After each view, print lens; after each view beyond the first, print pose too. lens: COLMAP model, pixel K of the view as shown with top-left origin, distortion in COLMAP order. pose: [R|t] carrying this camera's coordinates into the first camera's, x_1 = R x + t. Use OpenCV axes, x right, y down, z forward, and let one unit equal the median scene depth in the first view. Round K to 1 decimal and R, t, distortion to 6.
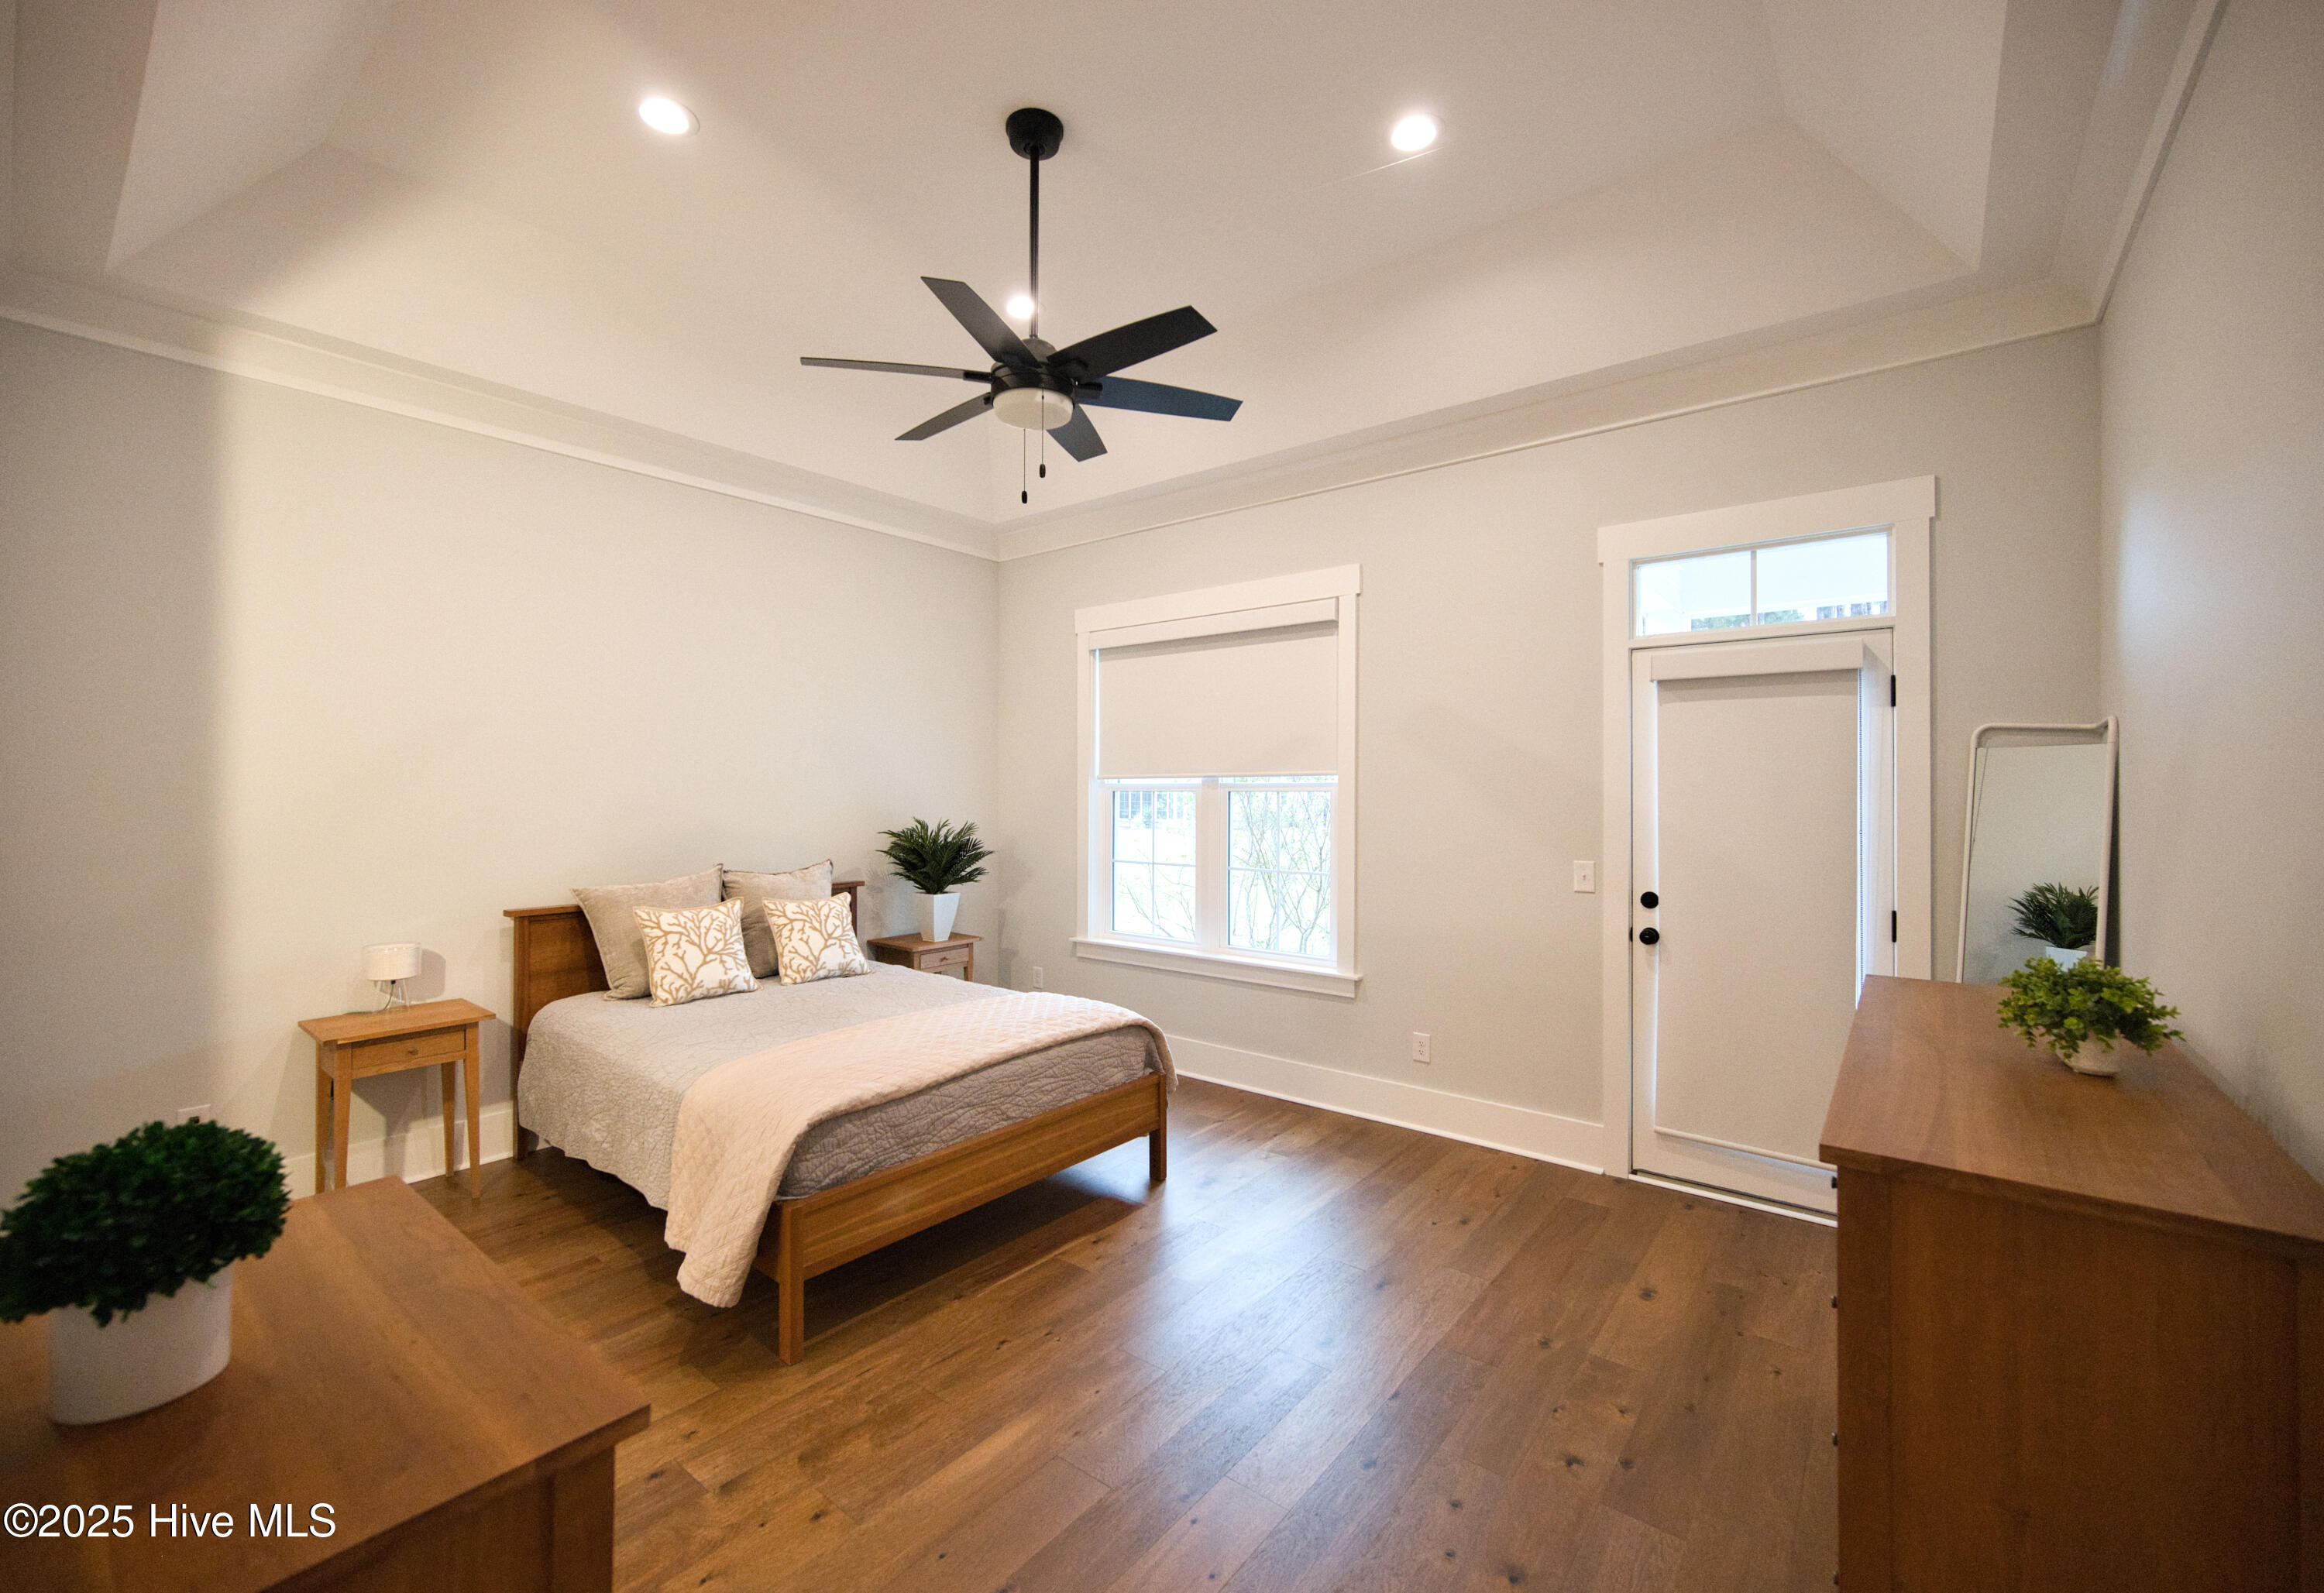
lens RADIAL K [[946.5, 0, 1152.0], [0, 946.5, 779.2], [0, 0, 1]] dist [-0.013801, -0.000054]
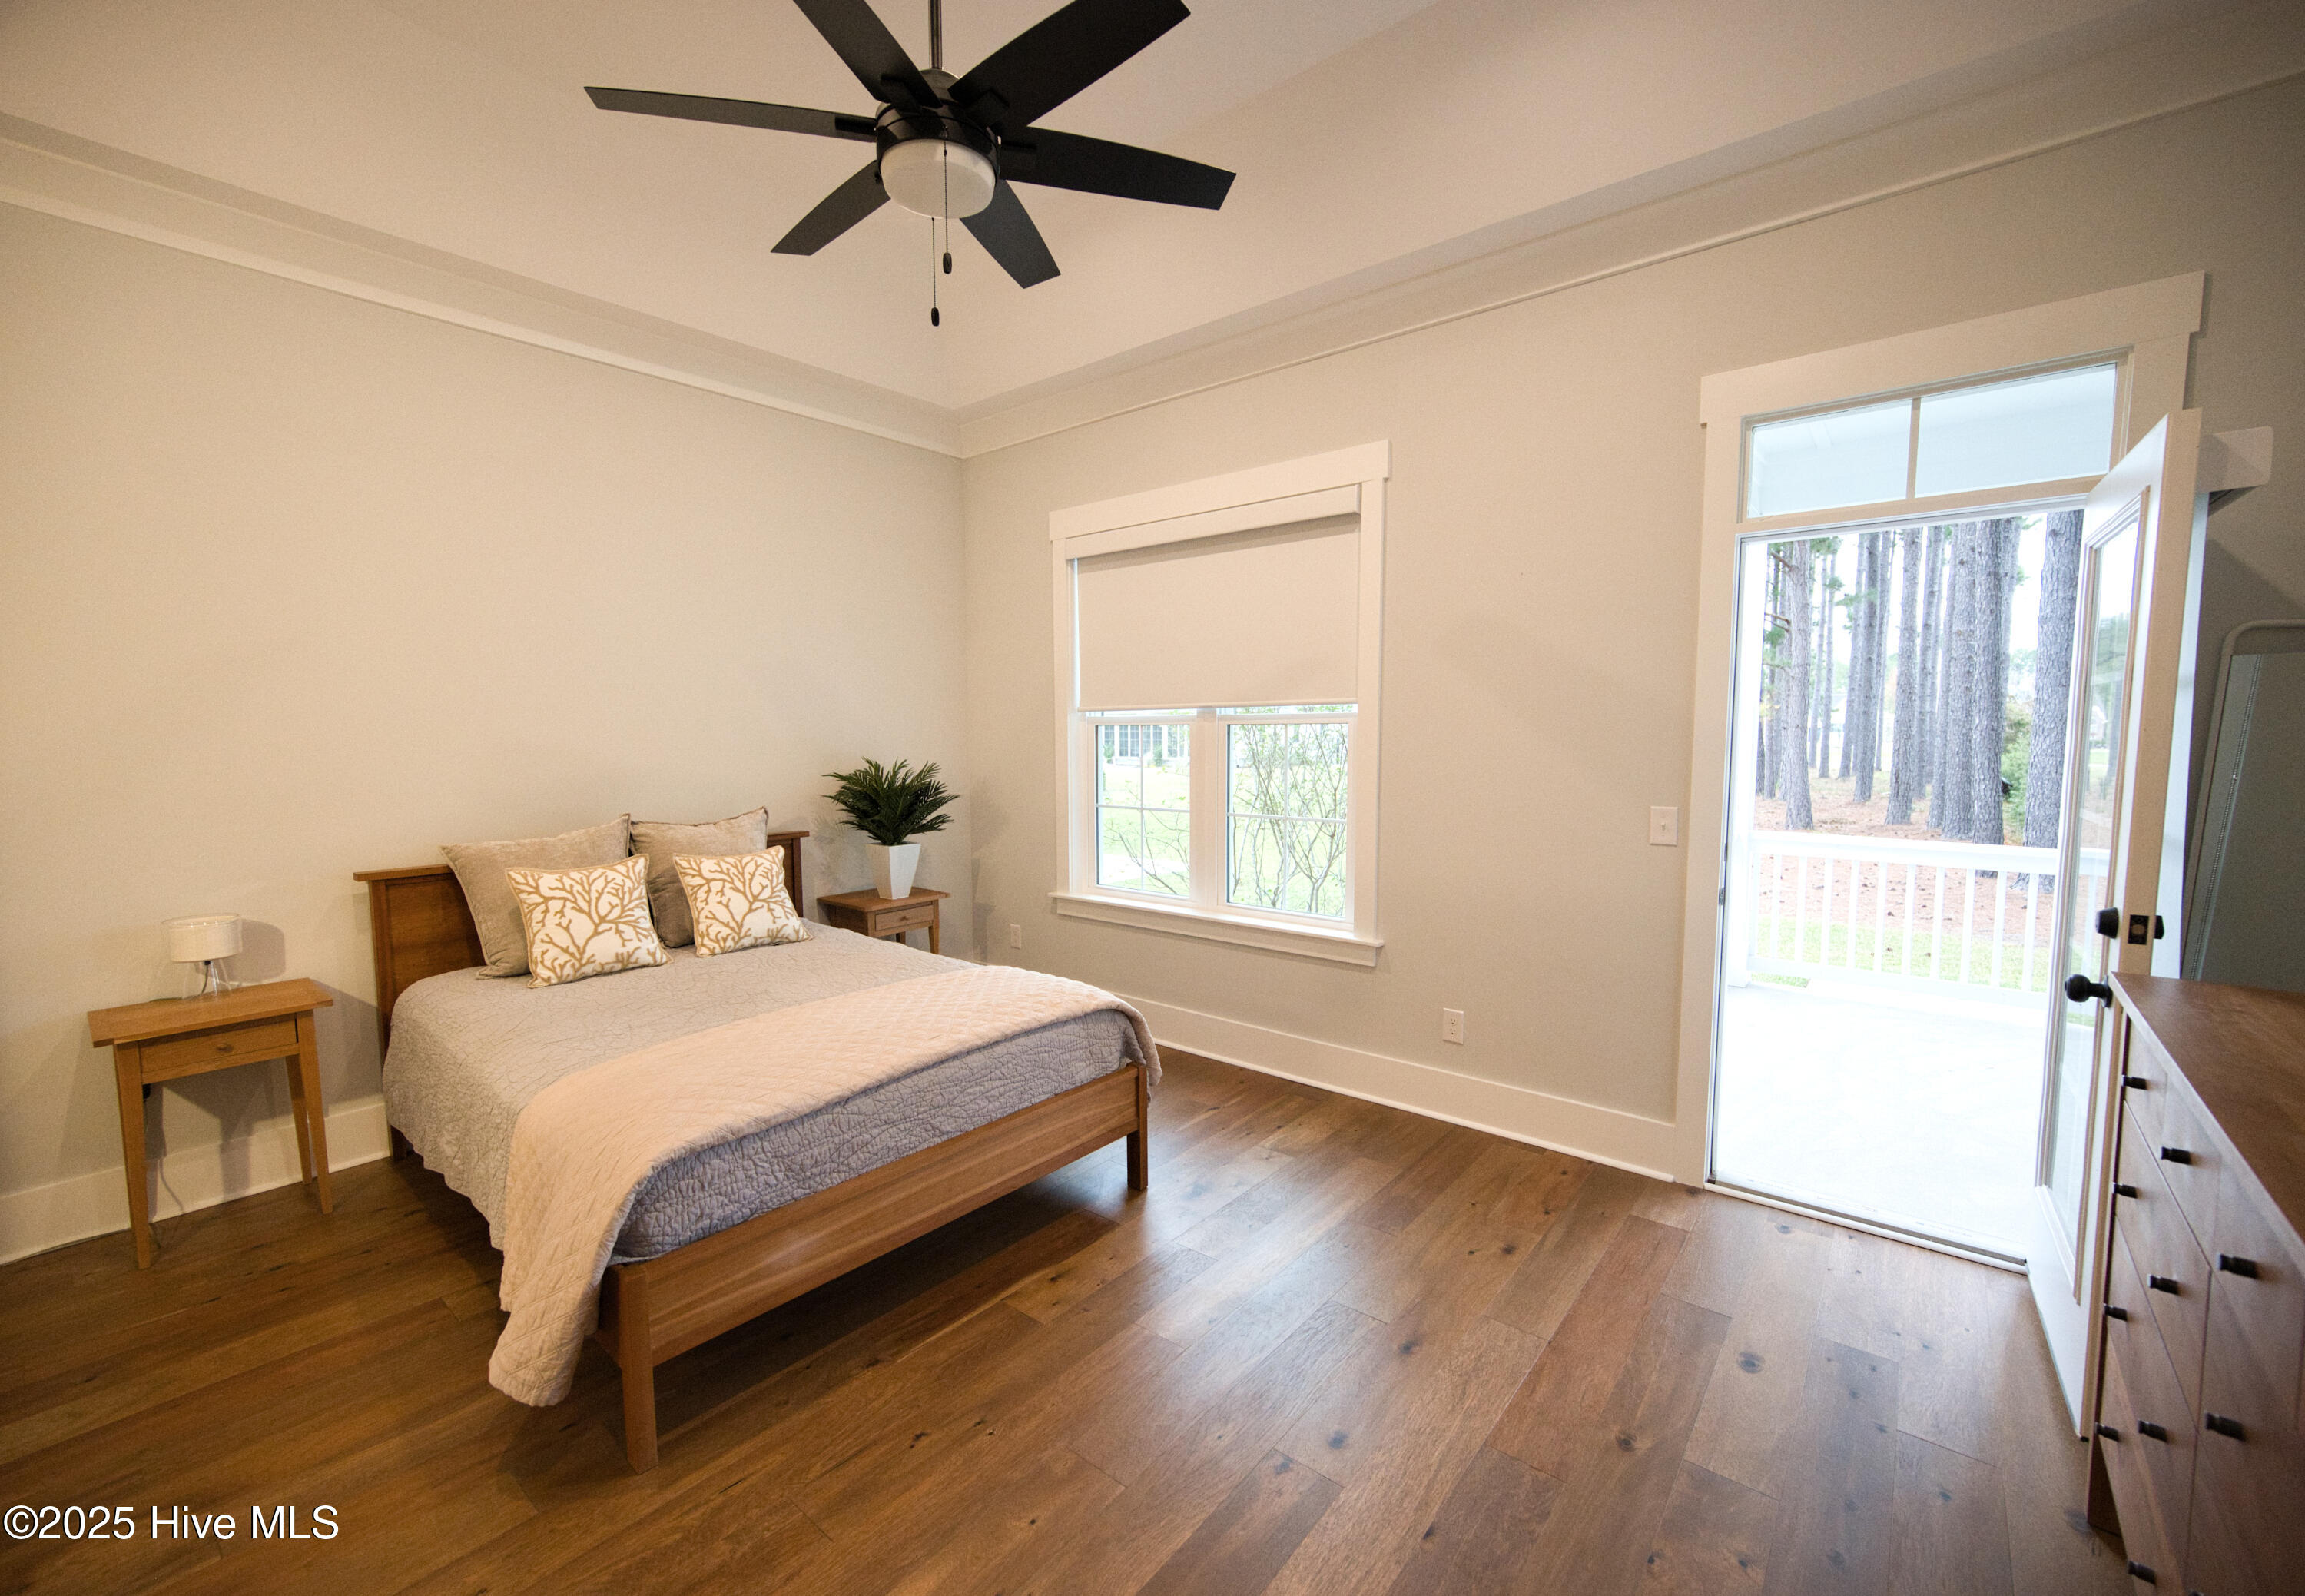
lens RADIAL K [[945.8, 0, 1148.8], [0, 945.8, 809.8], [0, 0, 1]] dist [-0.009519, 0.000013]
pose [[0.999839, -0.005552, -0.017073, 0.030827], [0.007195, 0.995188, 0.097720, 0.007340], [0.016449, -0.097827, 0.995067, 0.188613]]
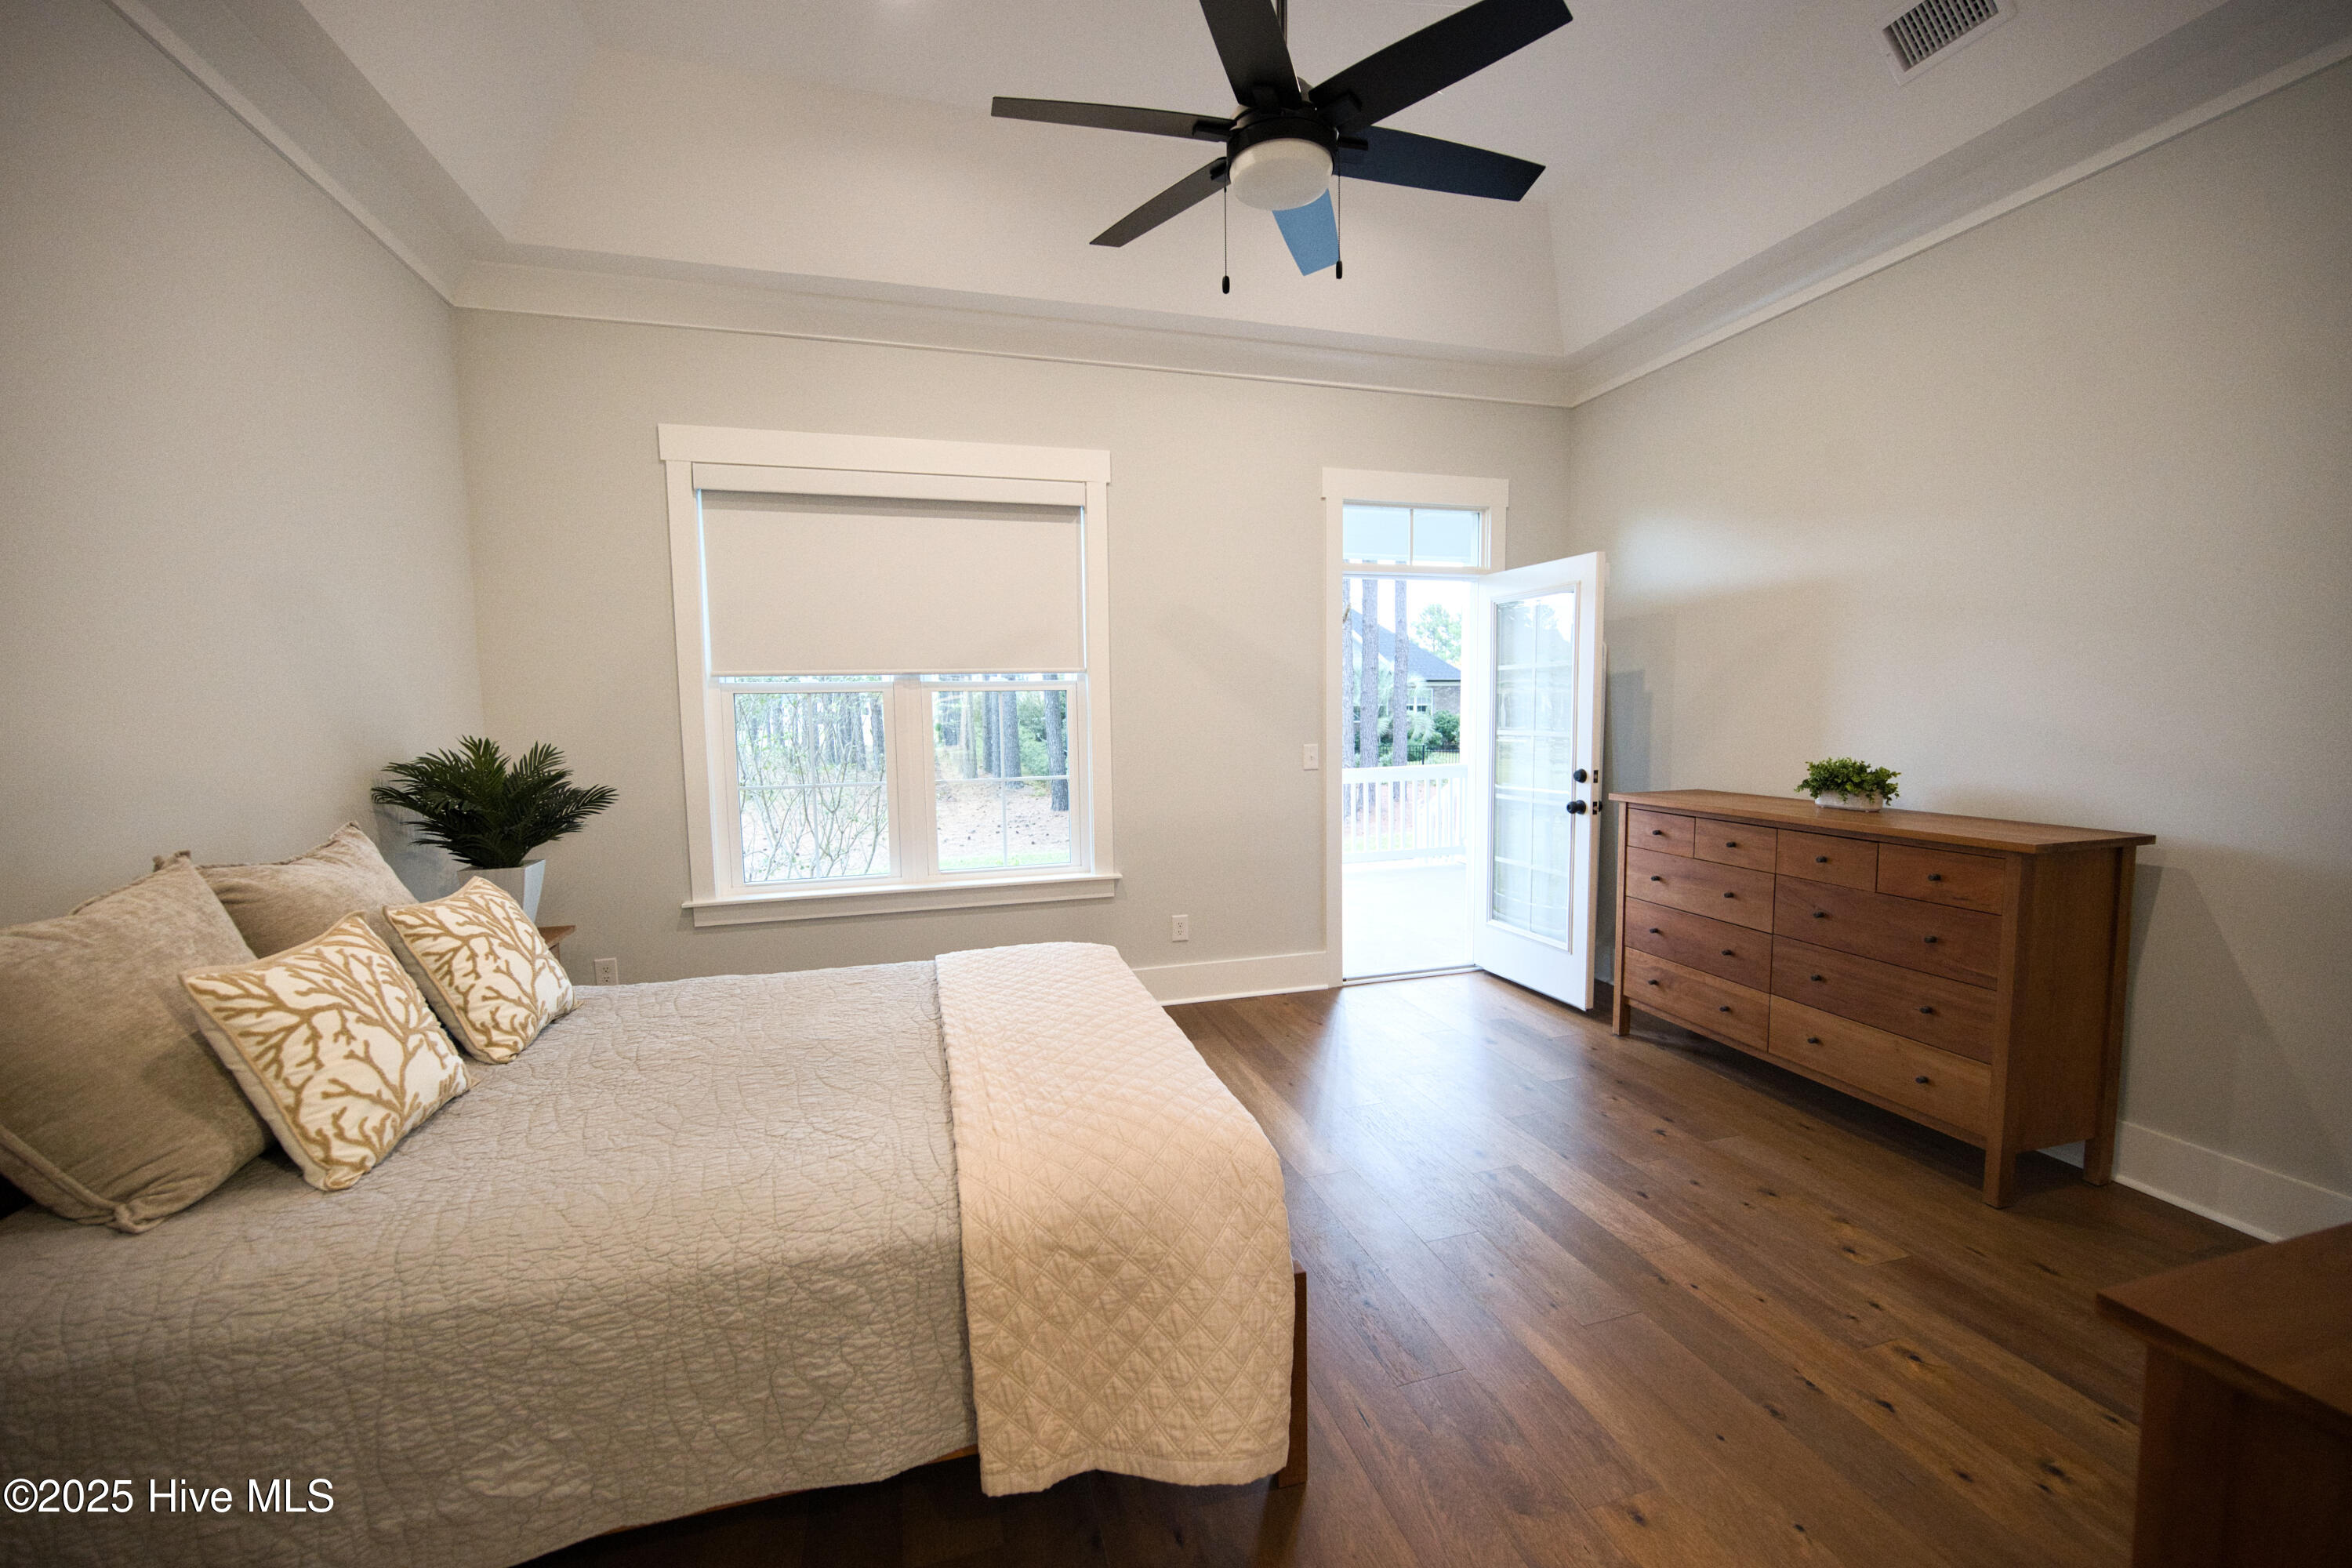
lens RADIAL K [[921.9, 0, 1176.0], [0, 921.9, 784.0], [0, 0, 1]] dist [-0.007222, -0.000130]
pose [[0.568602, -0.078465, 0.818862, -0.618452], [0.004316, 0.995711, 0.092414, 0.026406], [-0.822601, -0.049012, 0.566502, 0.459432]]
